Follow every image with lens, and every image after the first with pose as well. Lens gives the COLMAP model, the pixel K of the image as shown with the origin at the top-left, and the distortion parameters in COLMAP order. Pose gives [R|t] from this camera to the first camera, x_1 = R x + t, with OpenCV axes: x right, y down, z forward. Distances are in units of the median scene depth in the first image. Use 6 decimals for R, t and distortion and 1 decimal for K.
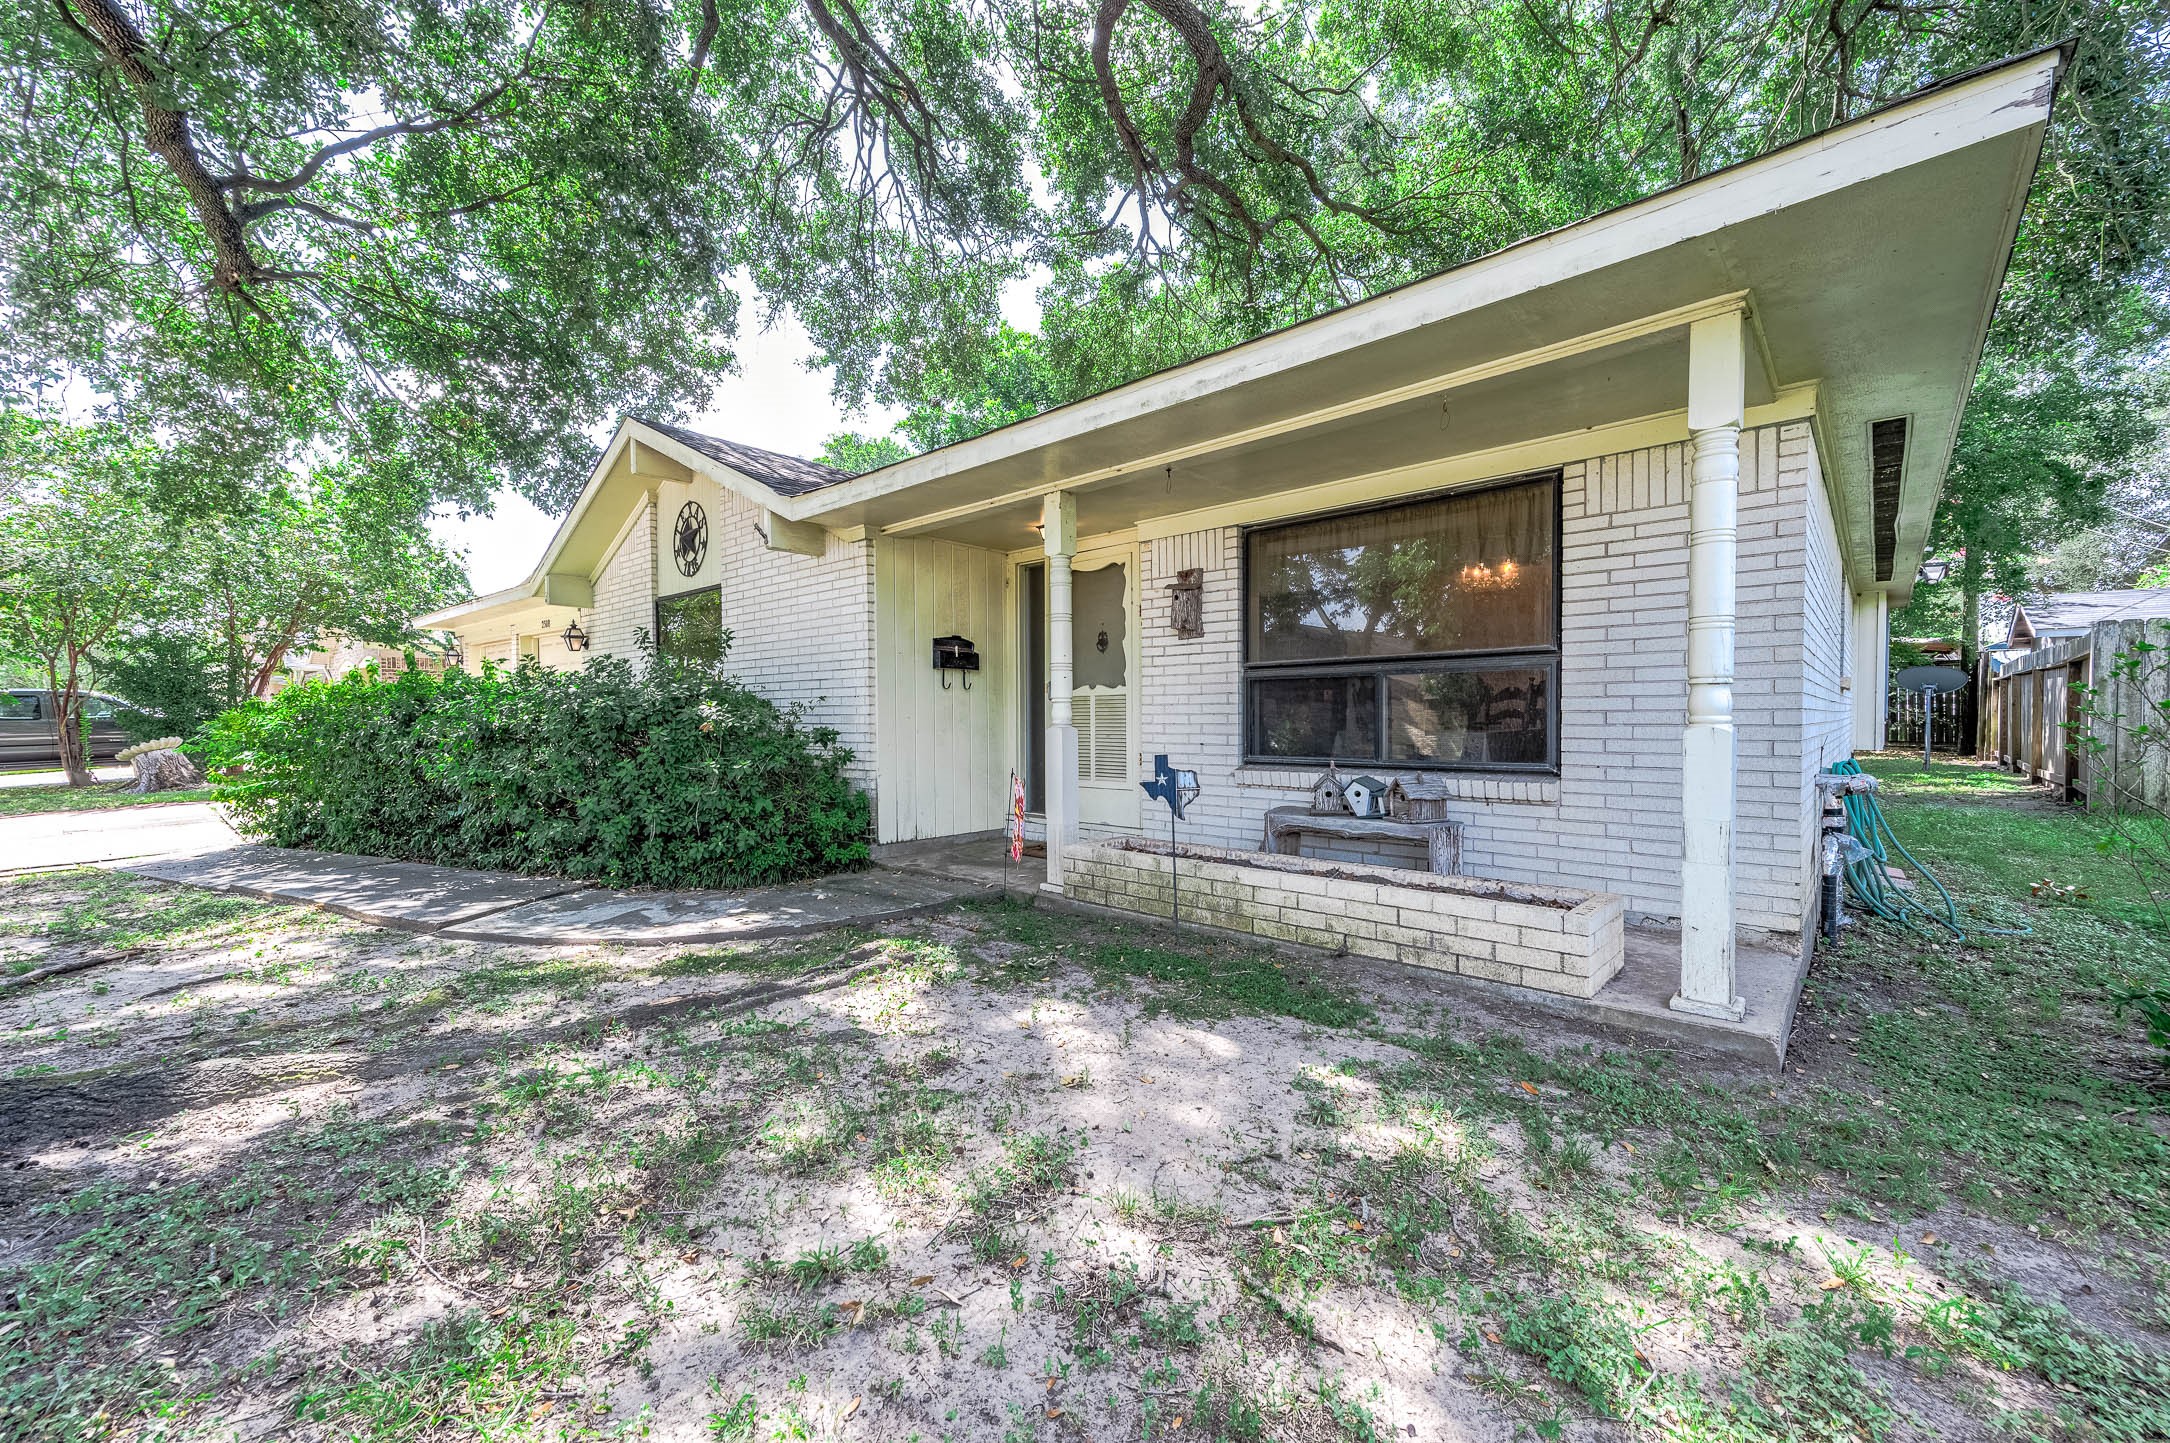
lens RADIAL K [[856.8, 0, 1089.6], [0, 856.8, 714.0], [0, 0, 1]] dist [0.011612, -0.000096]
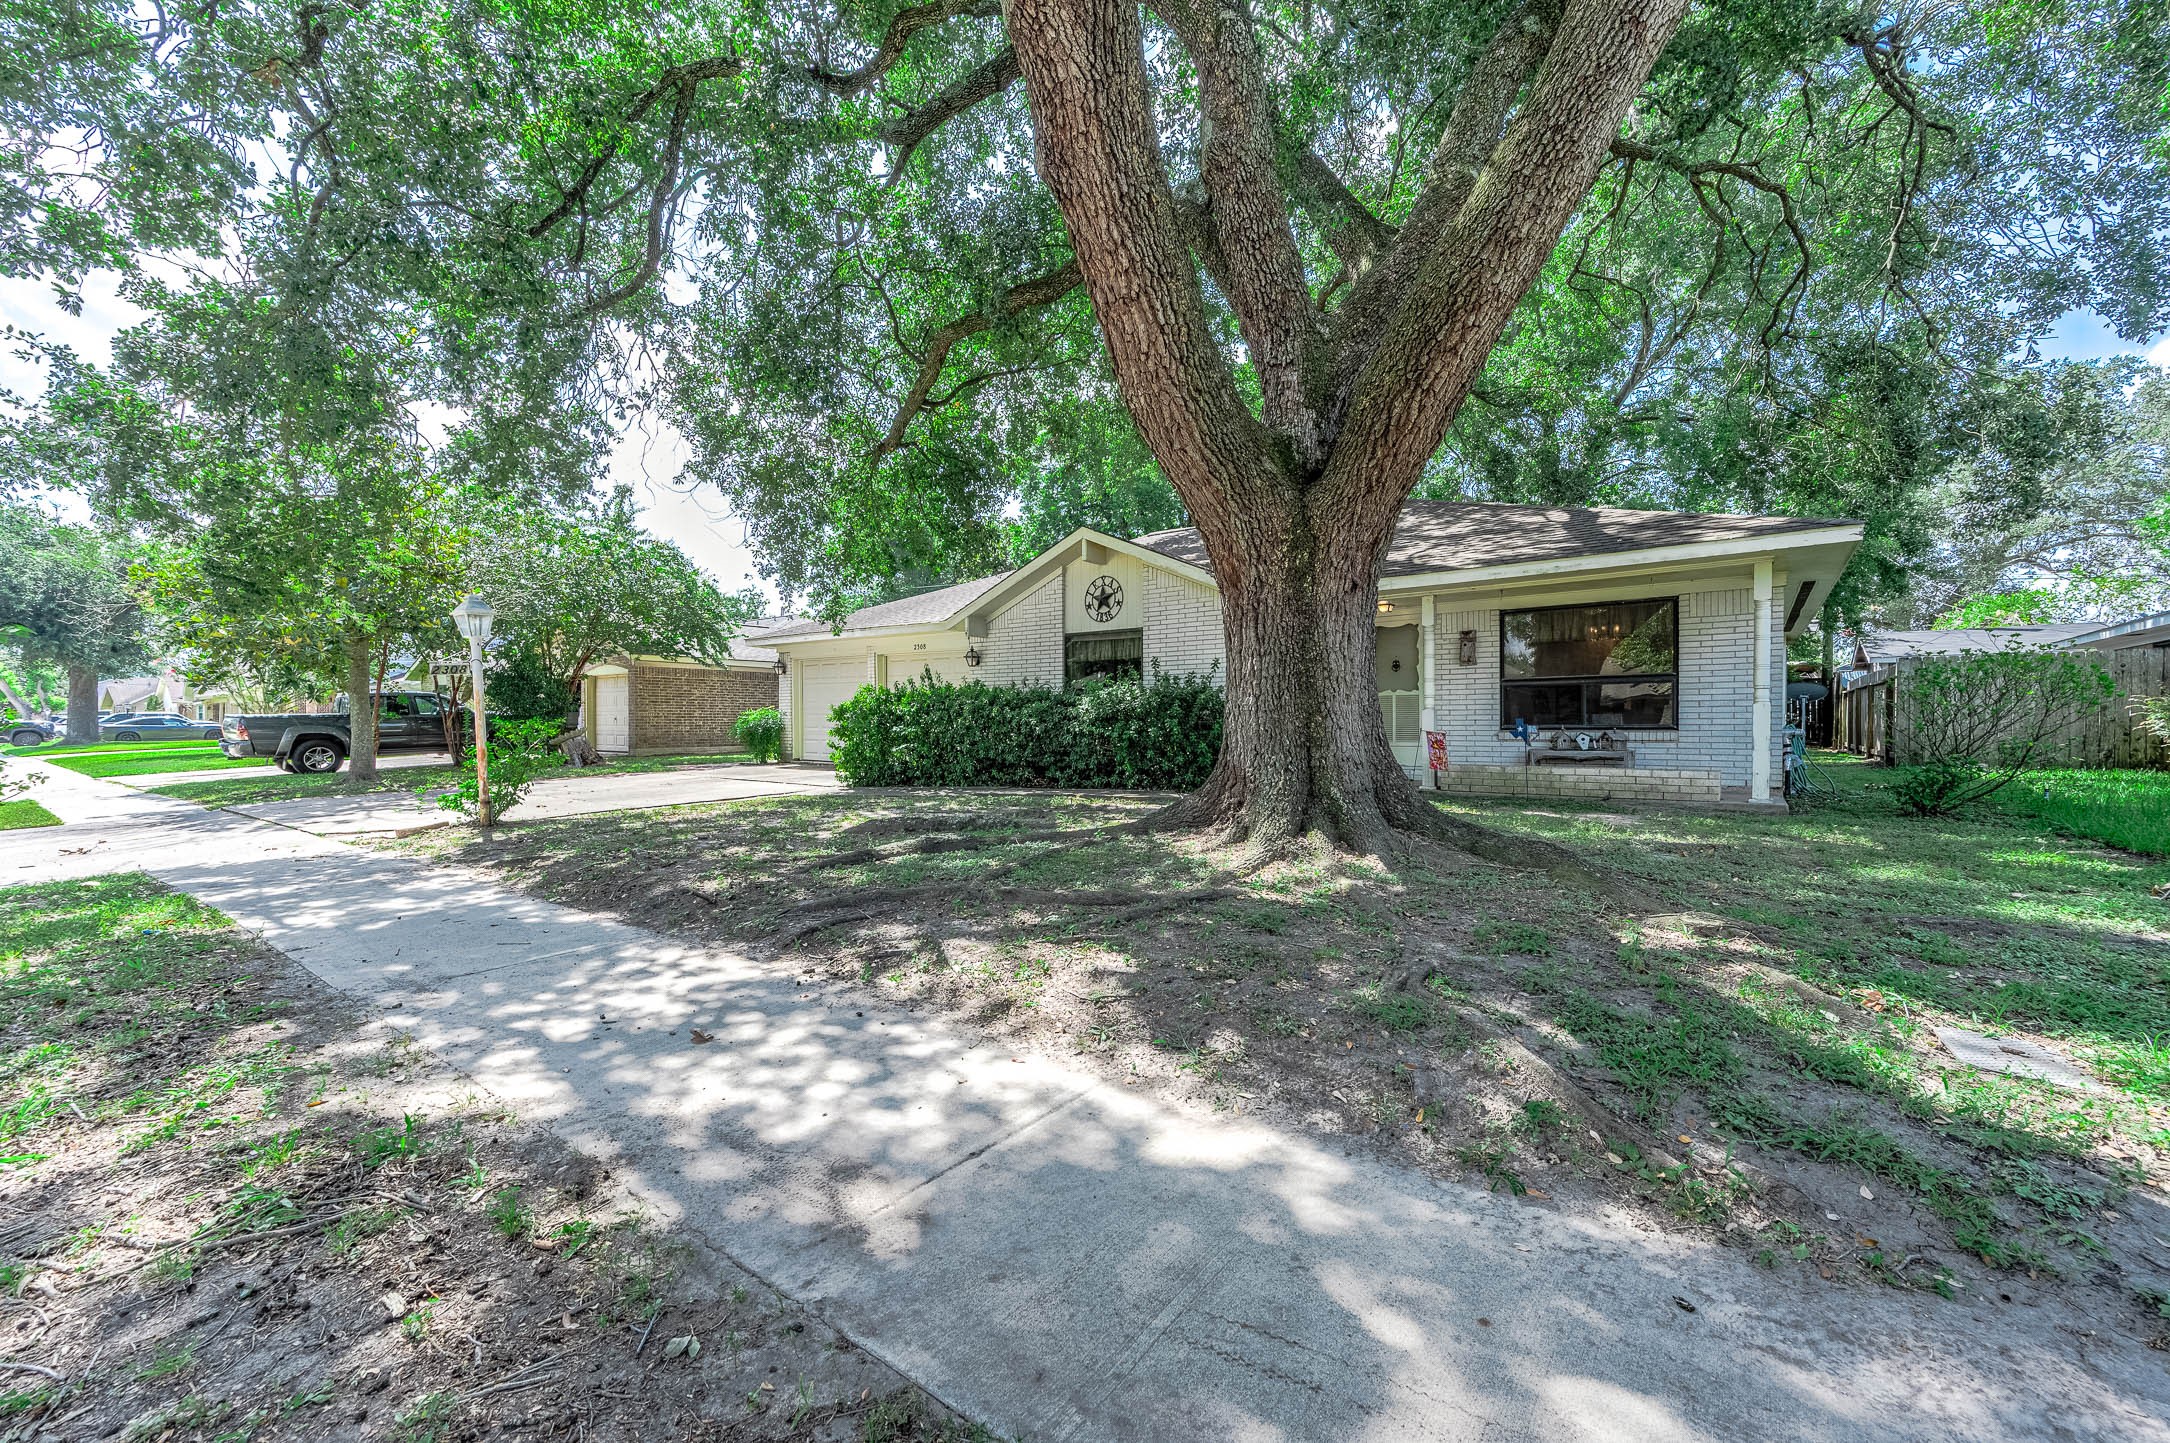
lens RADIAL K [[856.8, 0, 1089.6], [0, 856.8, 714.0], [0, 0, 1]] dist [0.011612, -0.000096]
pose [[0.995846, 0.003038, 0.091001, -0.950653], [-0.001986, 0.999930, -0.011658, 0.046748], [-0.091030, 0.011429, 0.995783, -0.891706]]
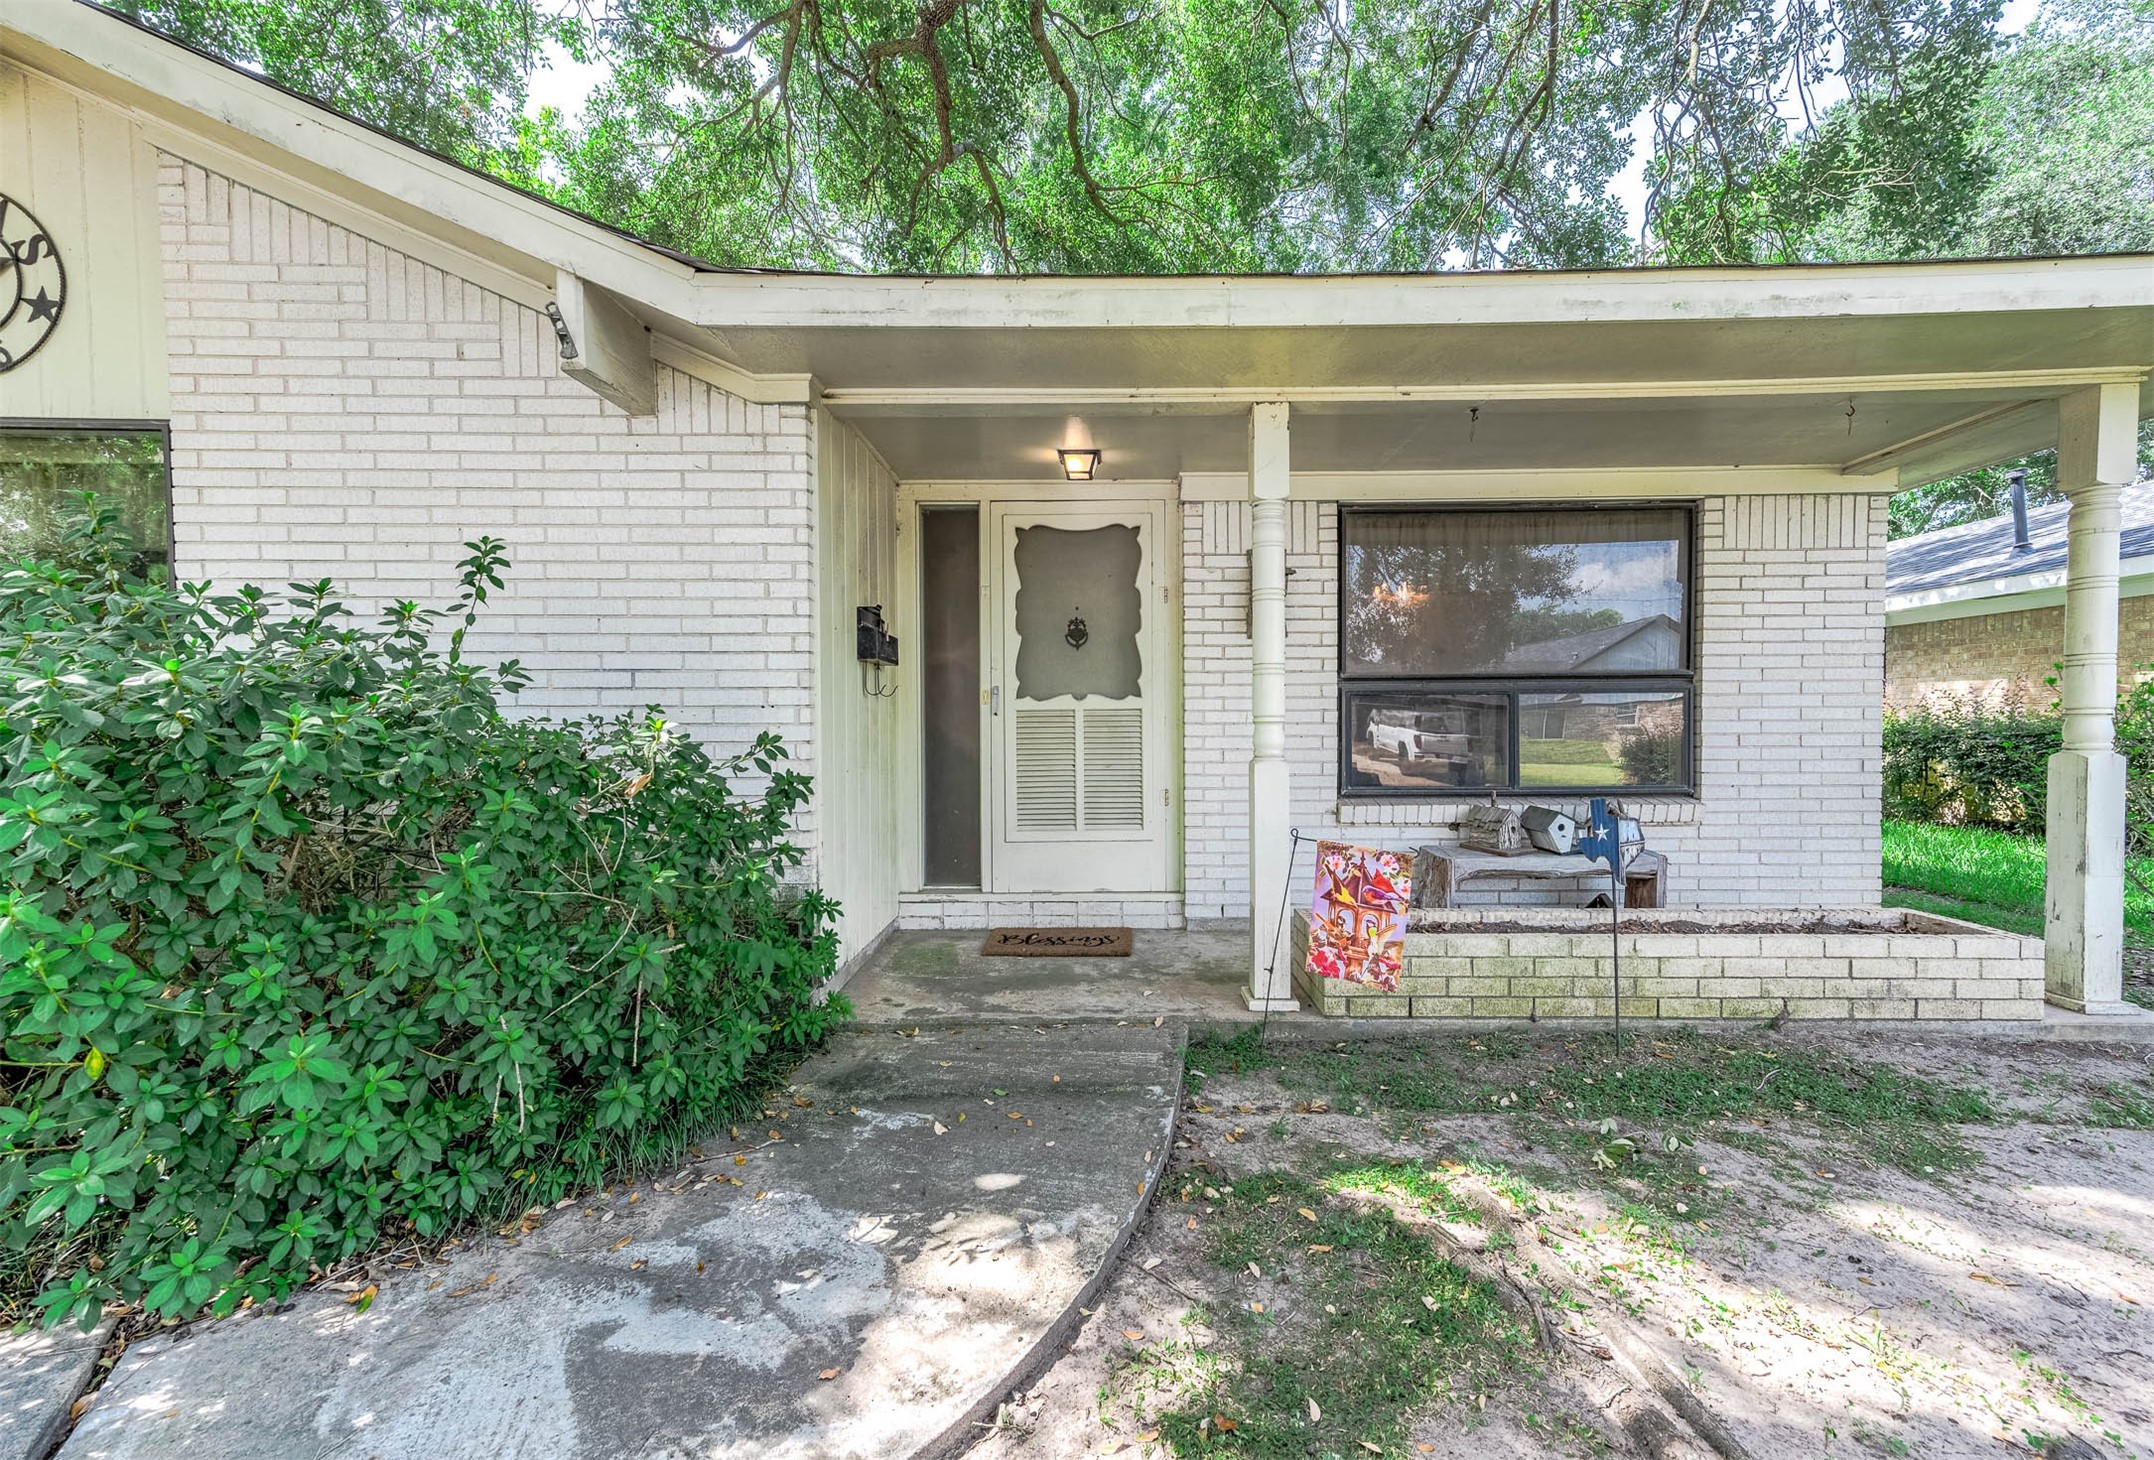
lens RADIAL K [[865.3, 0, 1105.3], [0, 865.3, 723.4], [0, 0, 1]] dist [0.020956, 0.000551]
pose [[0.737927, -0.000318, 0.674881, -0.536651], [-0.000523, 0.999999, 0.001043, -0.012708], [-0.674881, -0.001122, 0.737926, 0.545374]]
